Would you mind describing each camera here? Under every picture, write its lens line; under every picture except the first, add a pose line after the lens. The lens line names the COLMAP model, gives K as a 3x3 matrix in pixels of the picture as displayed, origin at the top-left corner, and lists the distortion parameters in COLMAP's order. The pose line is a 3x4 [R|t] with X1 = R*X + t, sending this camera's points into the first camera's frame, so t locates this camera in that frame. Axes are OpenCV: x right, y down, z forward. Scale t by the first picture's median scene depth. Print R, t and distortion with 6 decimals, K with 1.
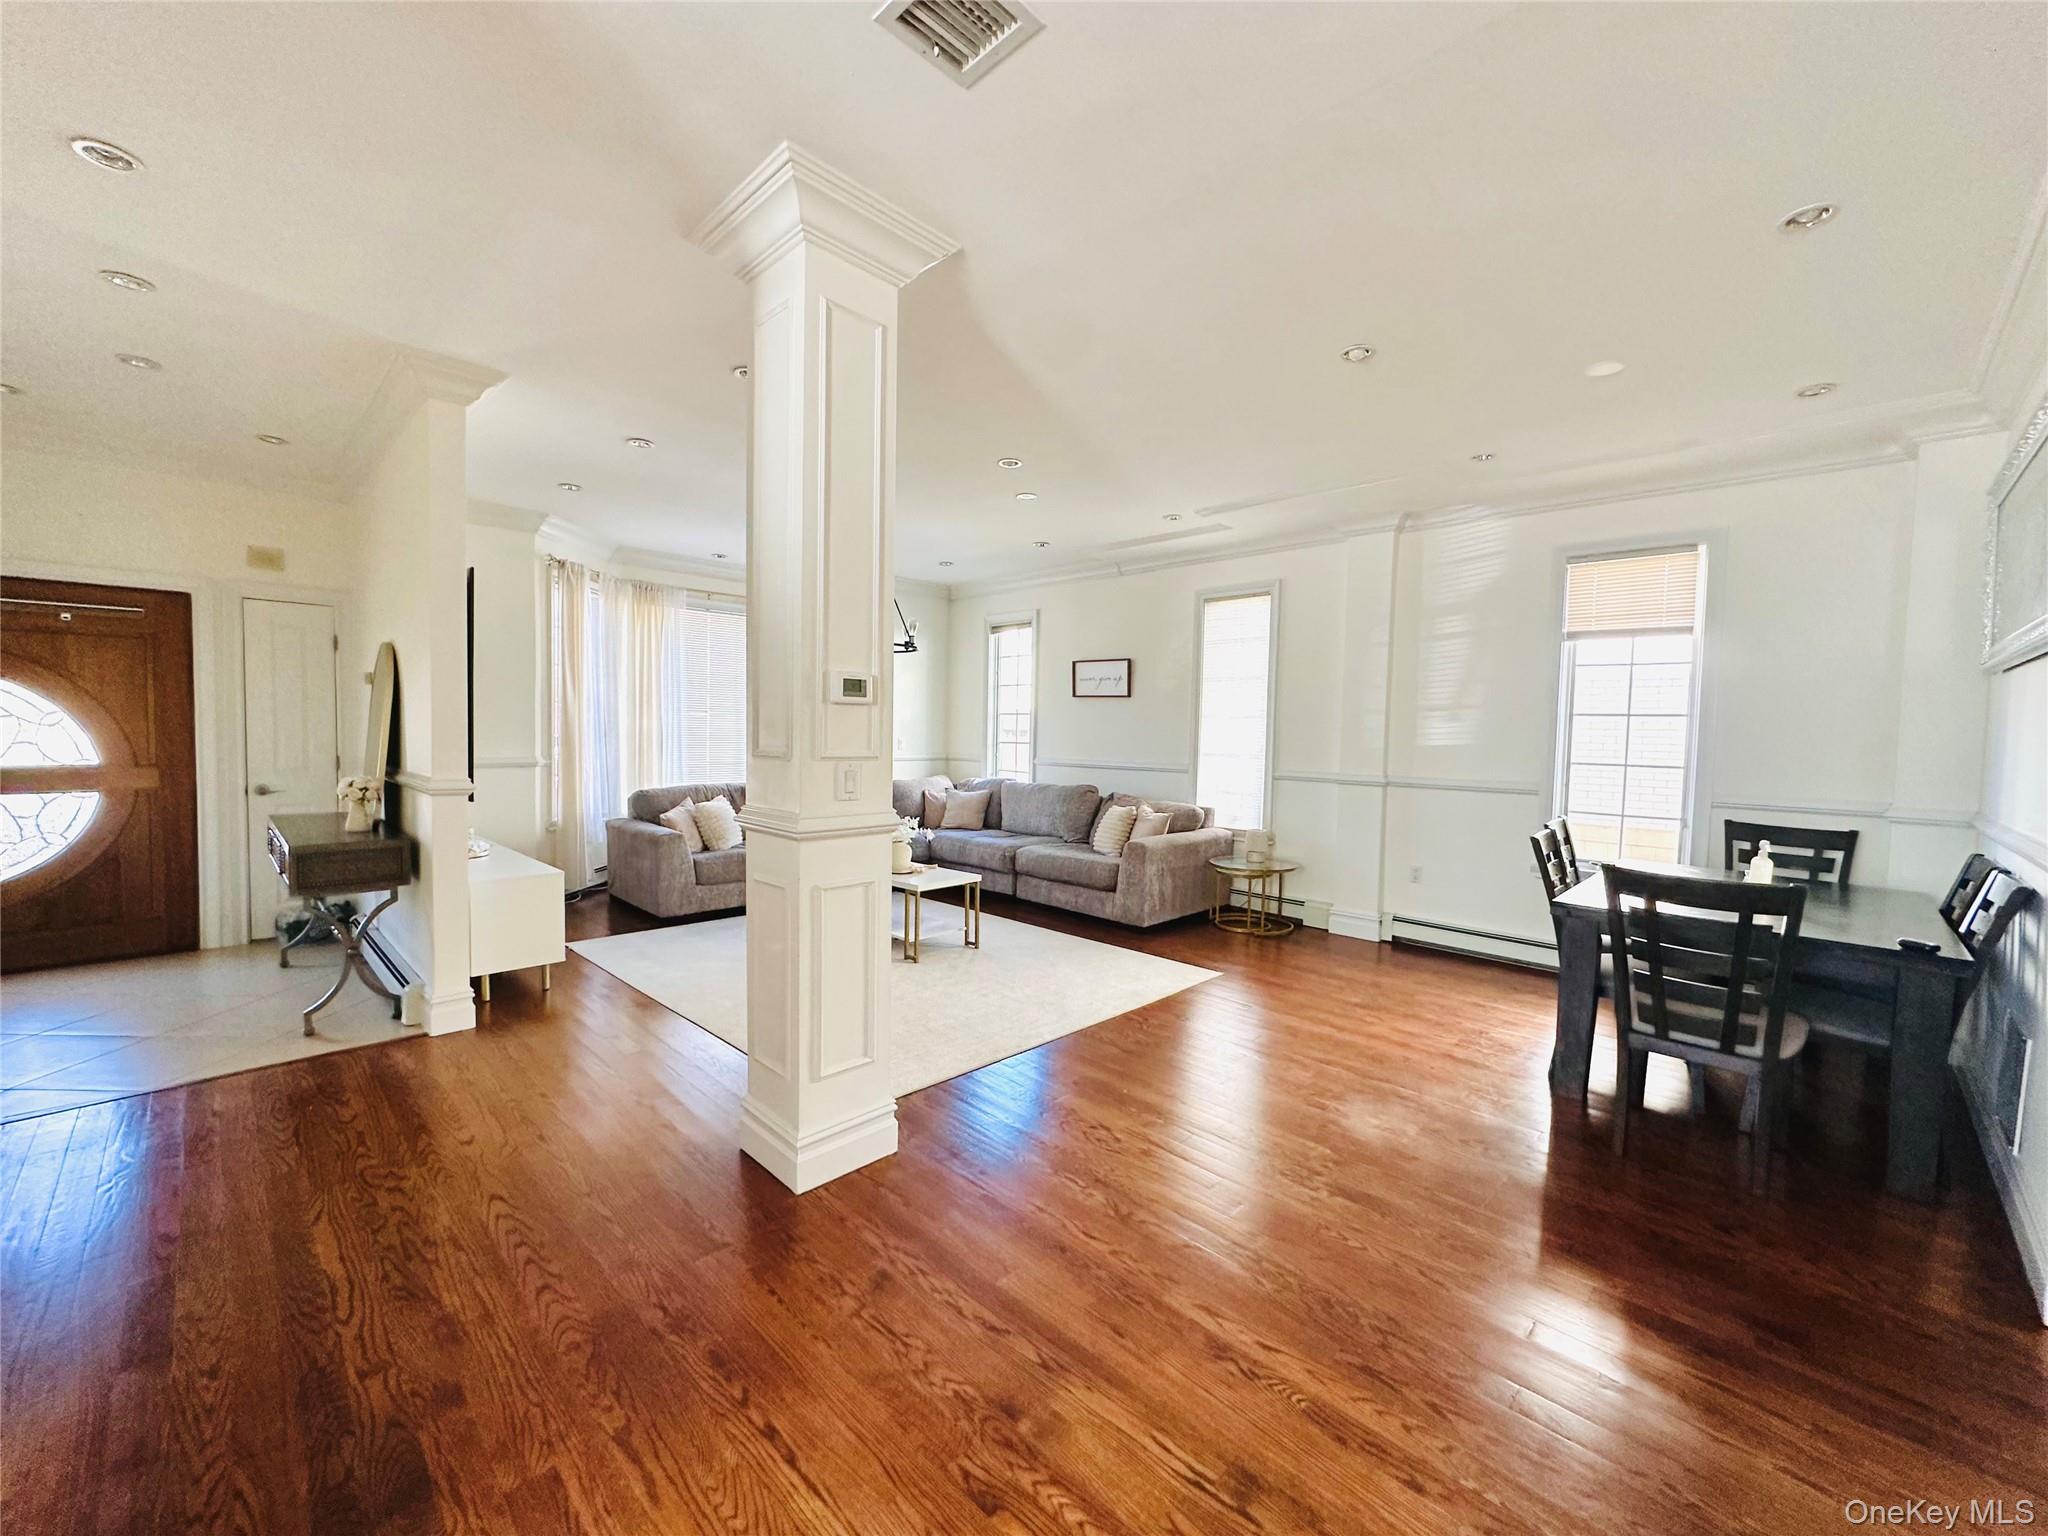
lens RADIAL K [[824.3, 0, 1015.5], [0, 824.3, 765.7], [0, 0, 1]] dist [-0.001611, -0.000473]
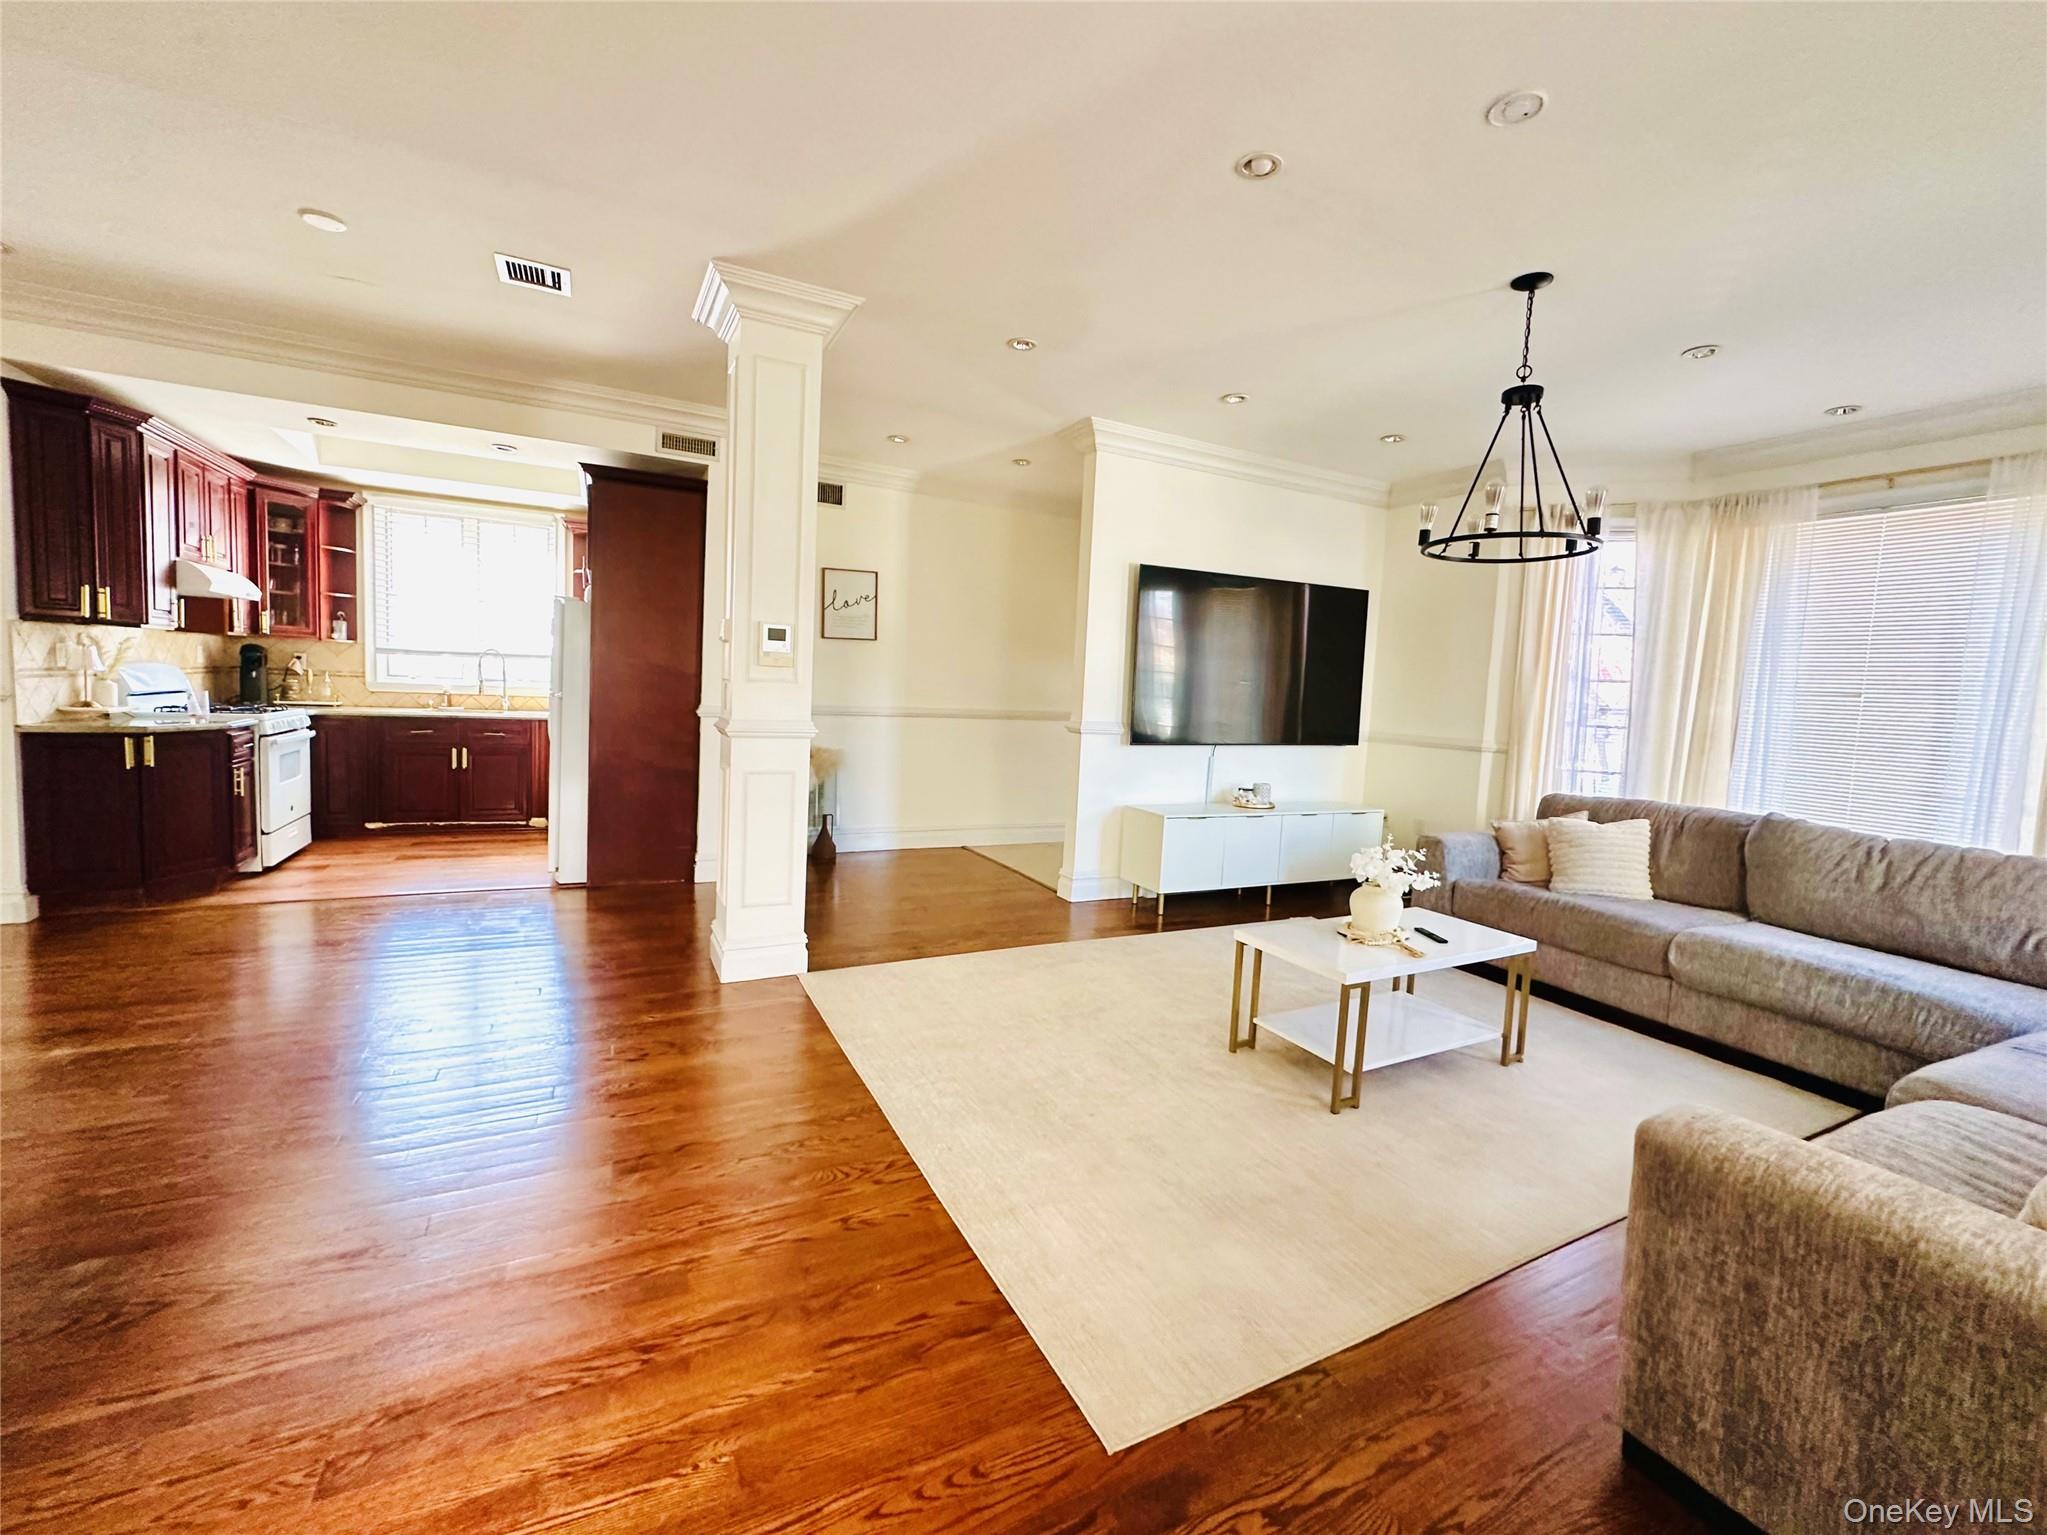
lens RADIAL K [[823.9, 0, 1015.0], [0, 823.9, 765.2], [0, 0, 1]] dist [-0.001611, -0.000473]
pose [[-0.310579, 0.058489, -0.948746, 0.391266], [-0.092701, 0.991484, 0.091470, -0.018980], [0.946016, 0.116358, -0.302512, 0.745567]]
